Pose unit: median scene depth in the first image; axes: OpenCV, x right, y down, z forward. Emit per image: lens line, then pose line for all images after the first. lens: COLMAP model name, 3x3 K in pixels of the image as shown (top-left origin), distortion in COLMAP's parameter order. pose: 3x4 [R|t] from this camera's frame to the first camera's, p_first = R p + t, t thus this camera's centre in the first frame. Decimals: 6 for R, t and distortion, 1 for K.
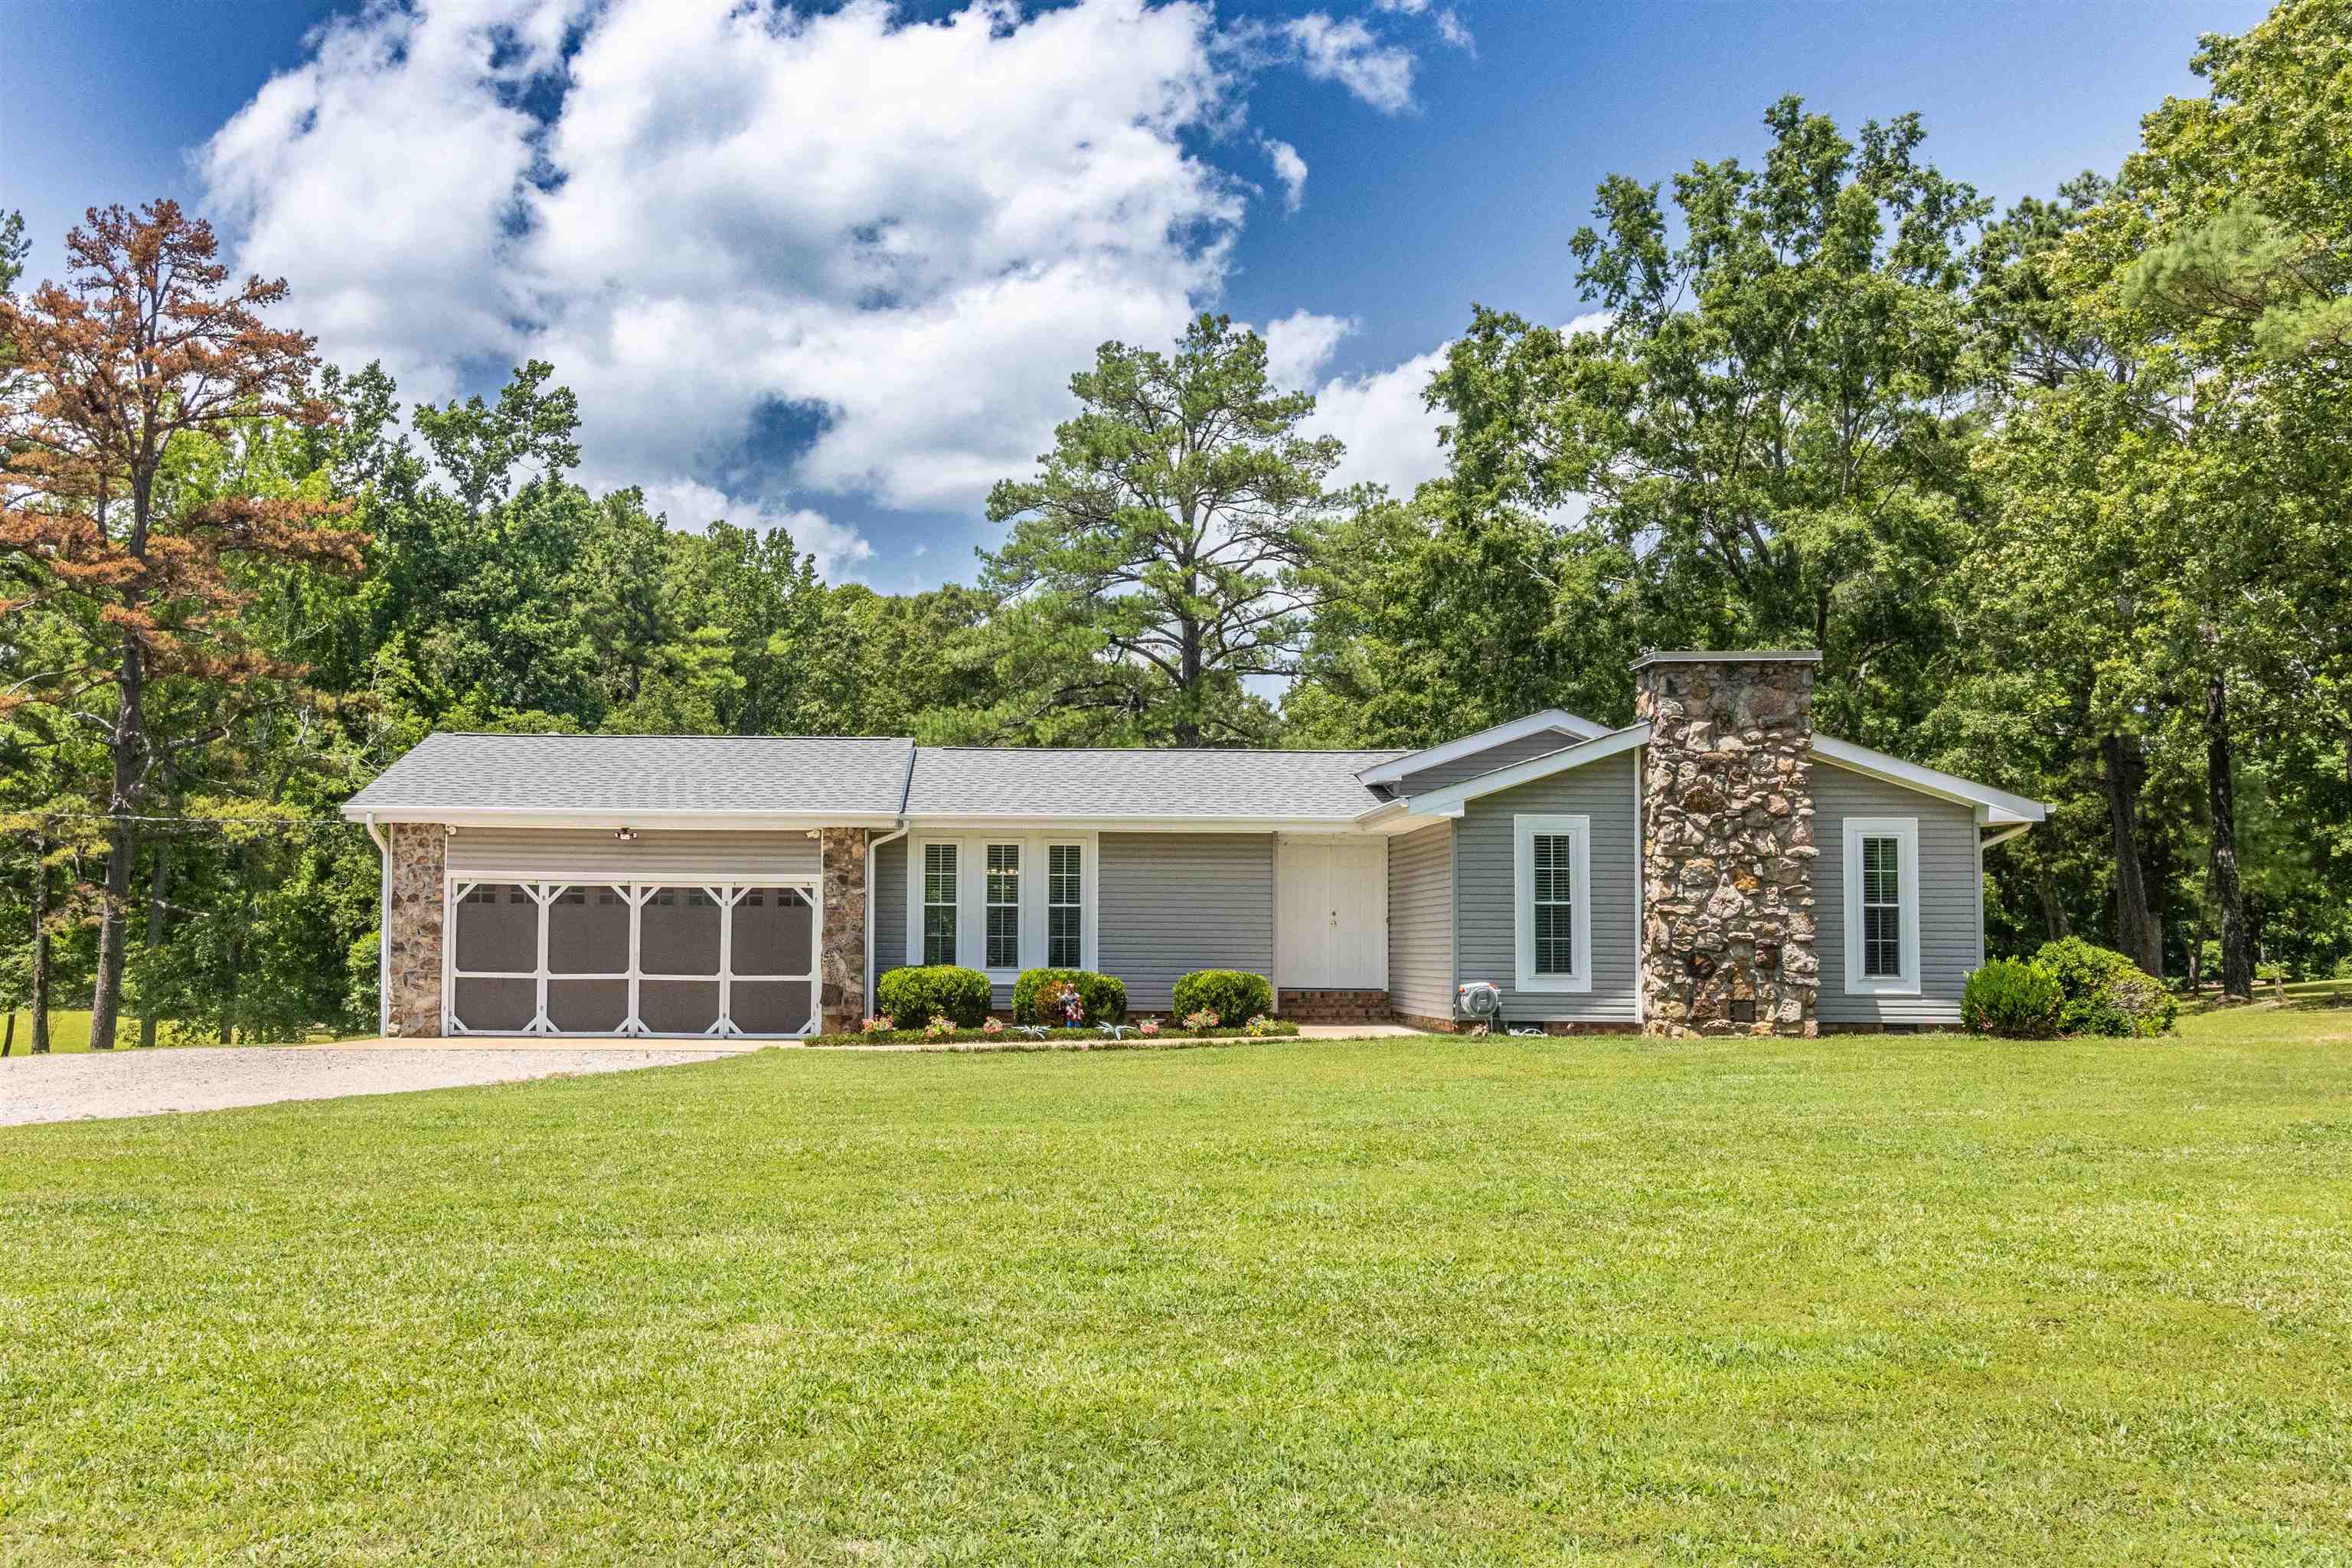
lens RADIAL K [[1997.0, 0, 1160.3], [0, 1997.0, 870.1], [0, 0, 1]] dist [-0.003008, -0.001964]
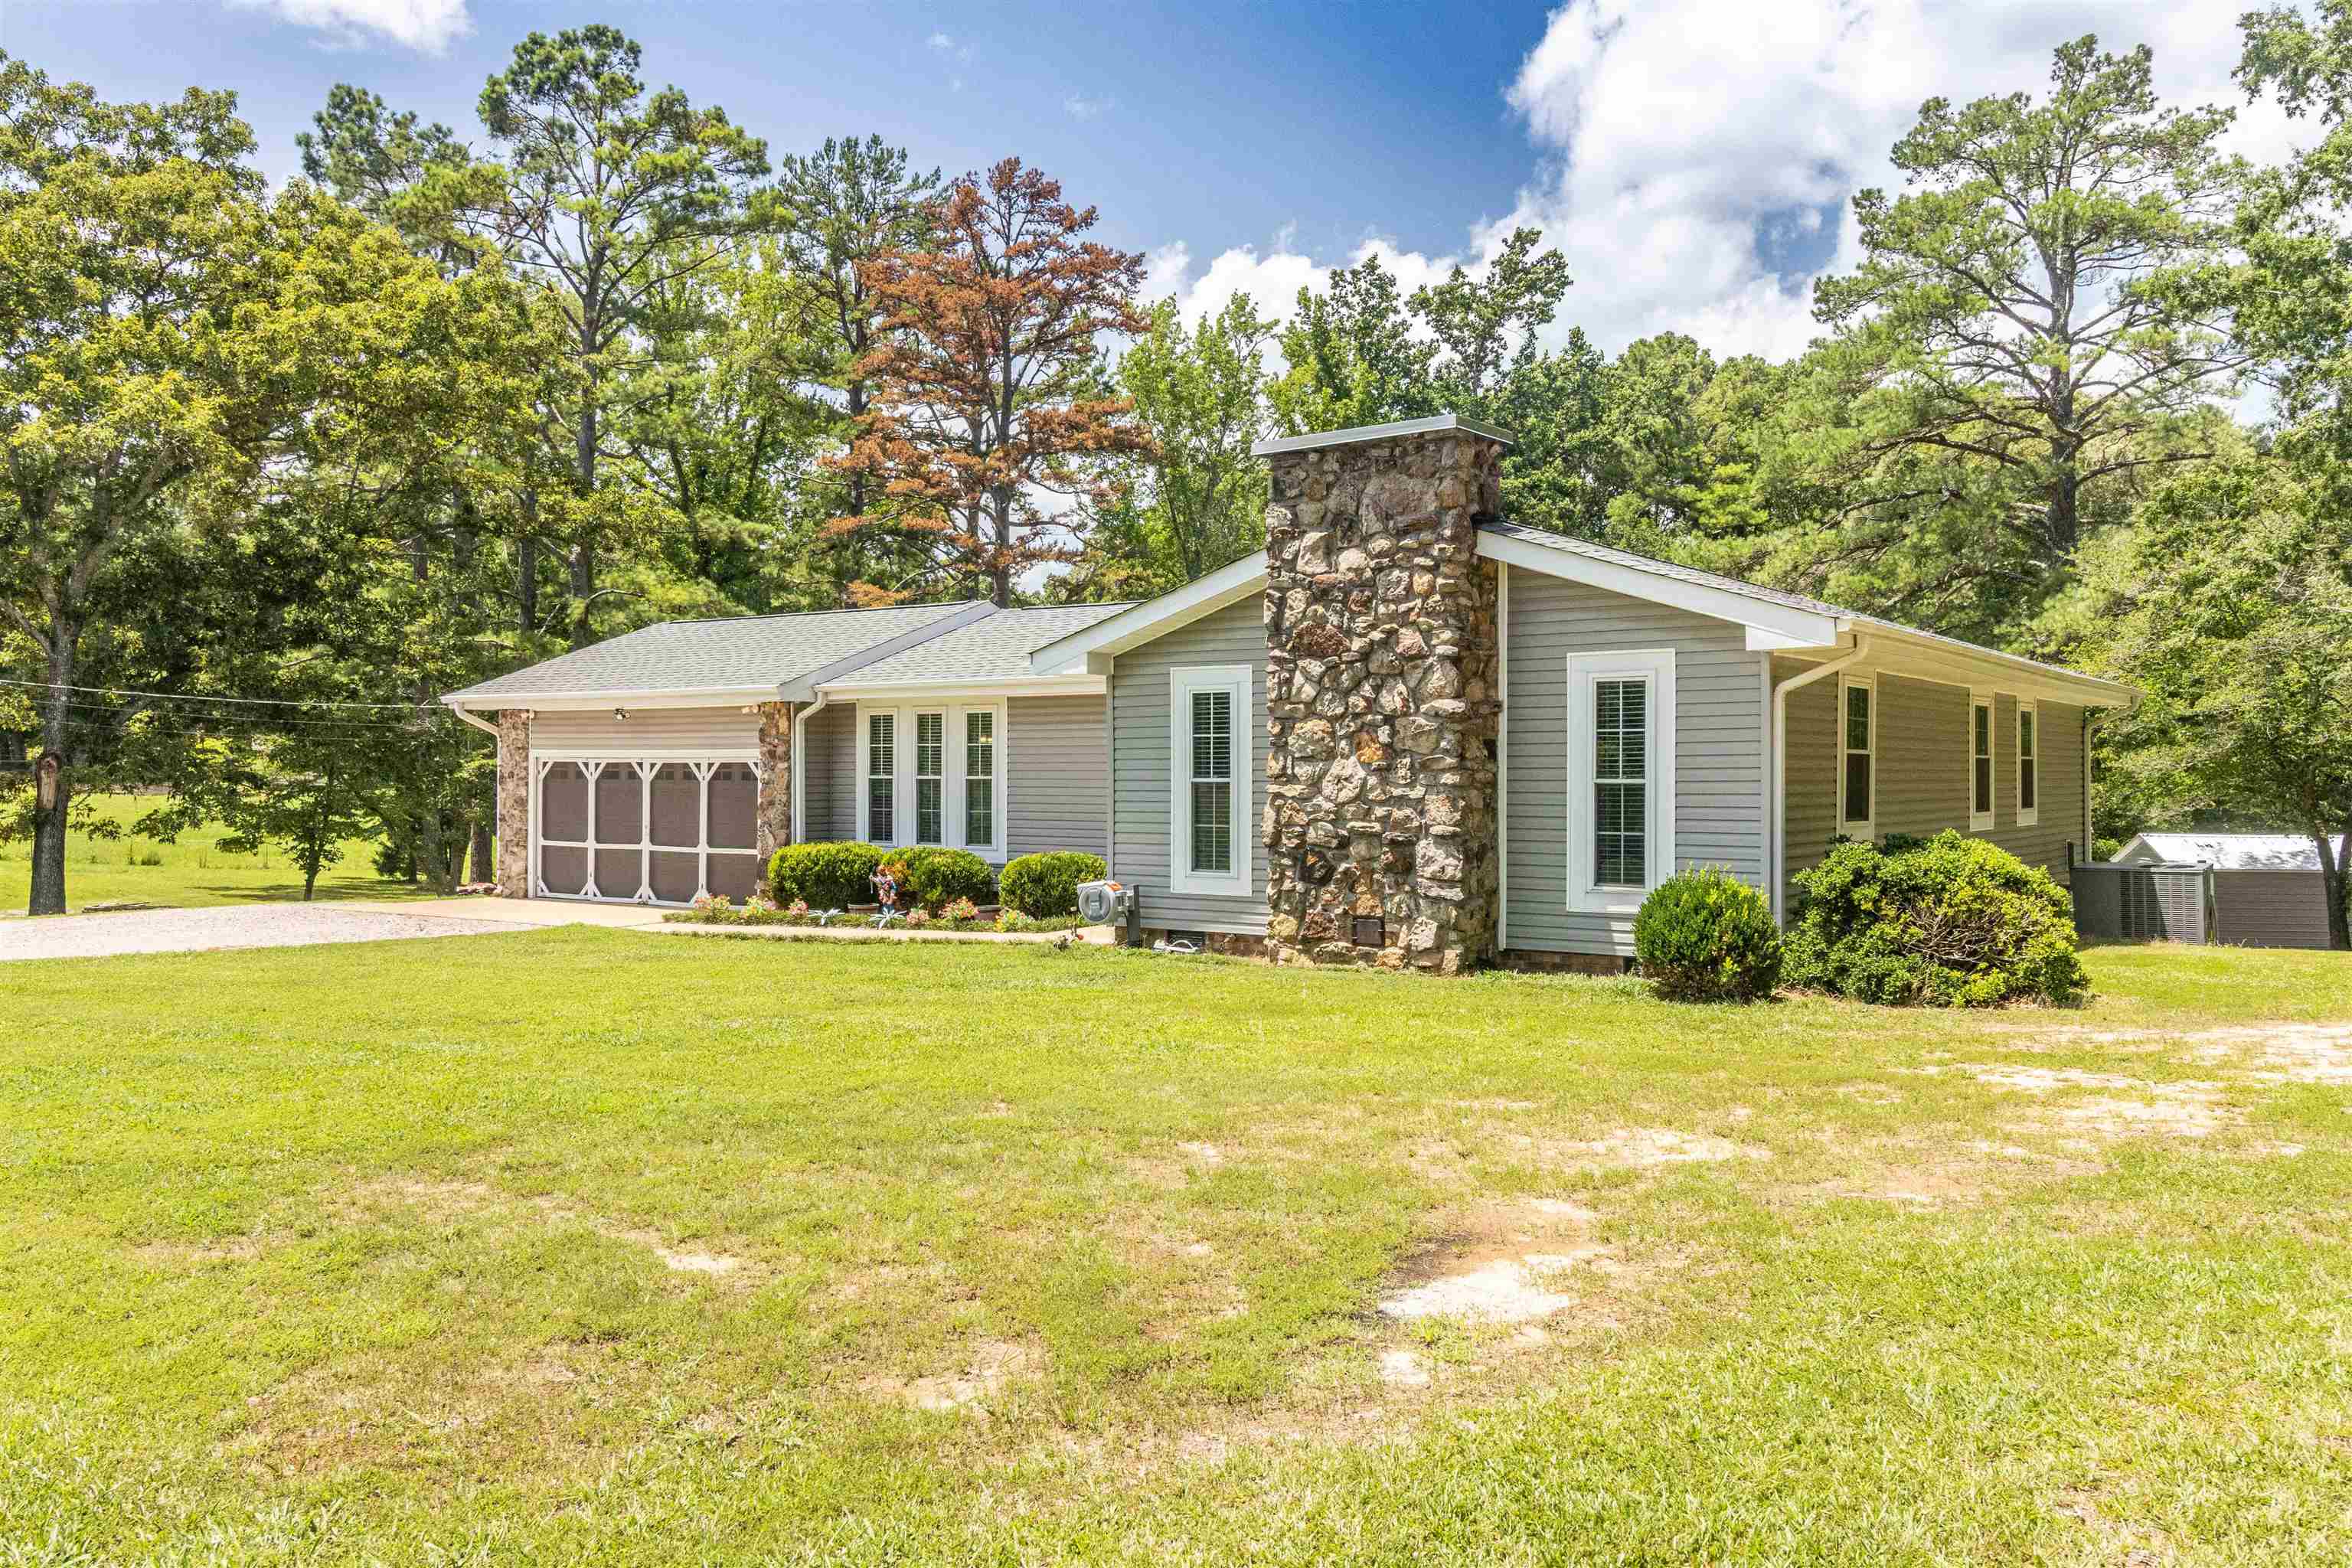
lens RADIAL K [[1884.1, 0, 1272.1], [0, 1884.1, 778.0], [0, 0, 1]] dist [-0.001802, -0.000477]
pose [[0.804438, -0.003164, -0.594028, 0.599141], [0.028010, 0.999076, 0.032610, -0.006883], [0.593375, -0.042871, 0.803783, 0.391166]]
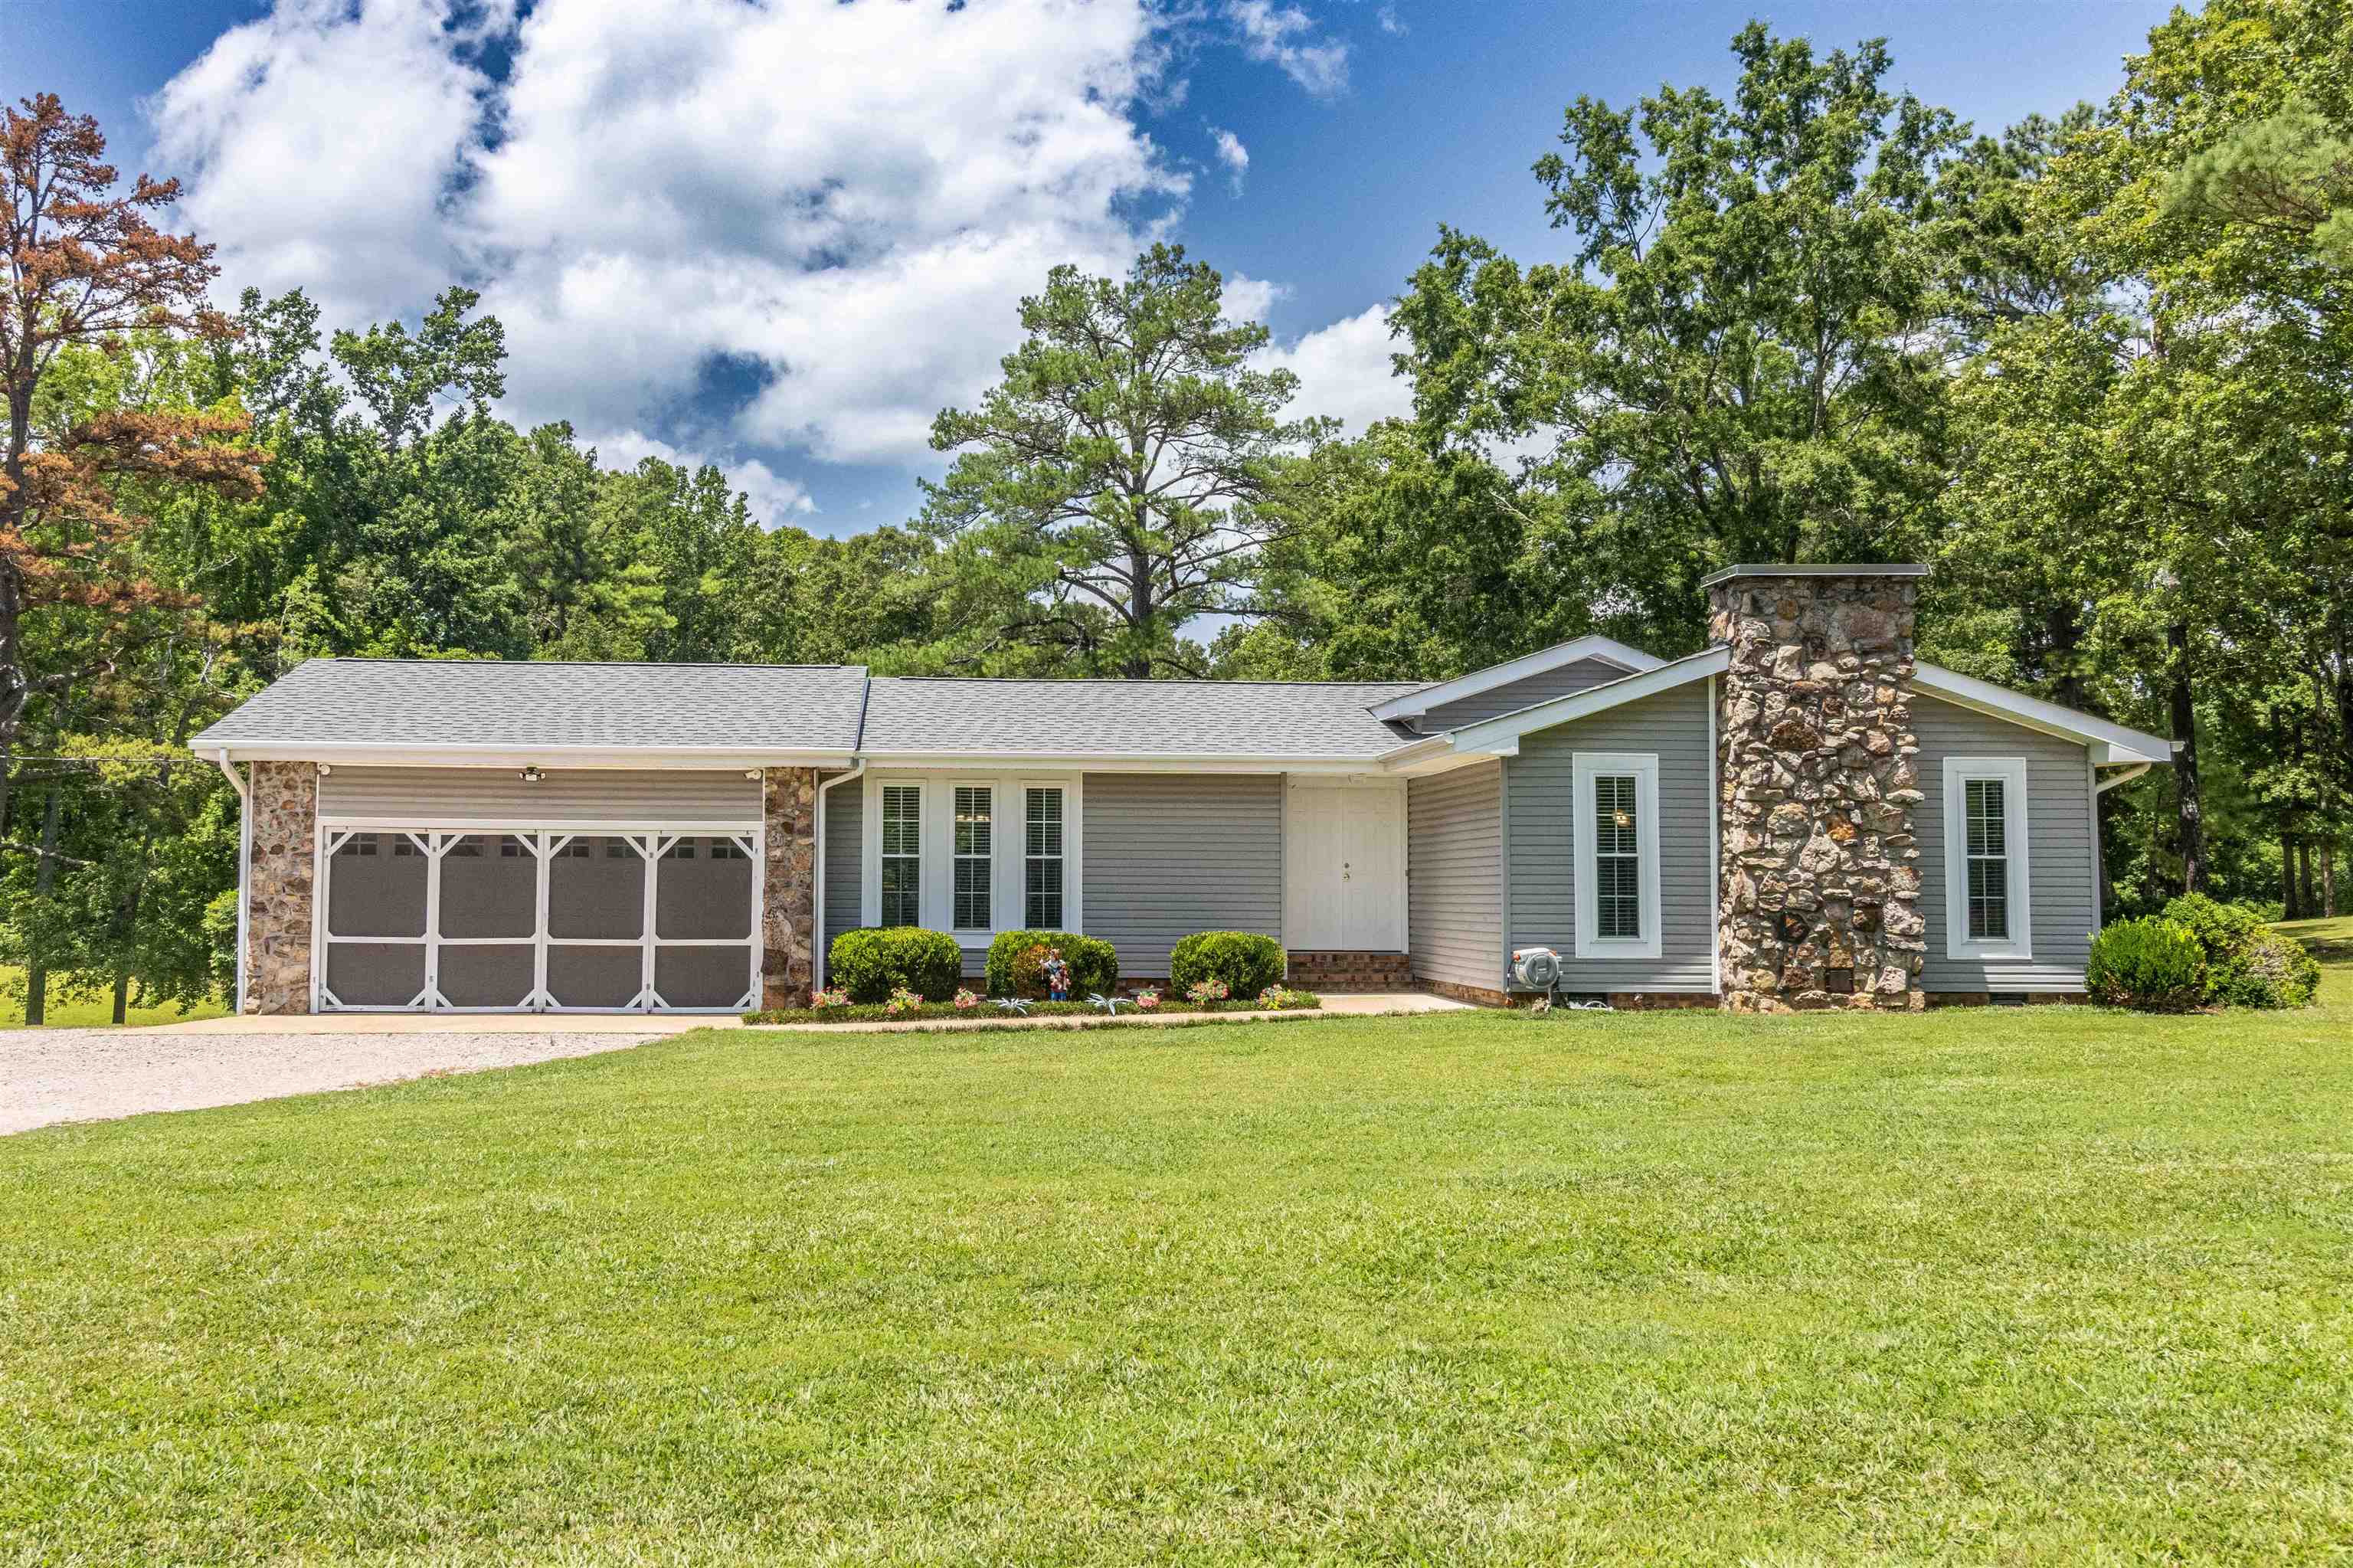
lens RADIAL K [[1942.7, 0, 1176.5], [0, 1942.7, 784.0], [0, 0, 1]] dist [-0.005305, 0.006074]
pose [[0.998896, 0.000882, 0.046966, -0.030896], [-0.000183, 0.999889, -0.014883, -0.001579], [-0.046974, 0.014858, 0.998786, 0.155203]]
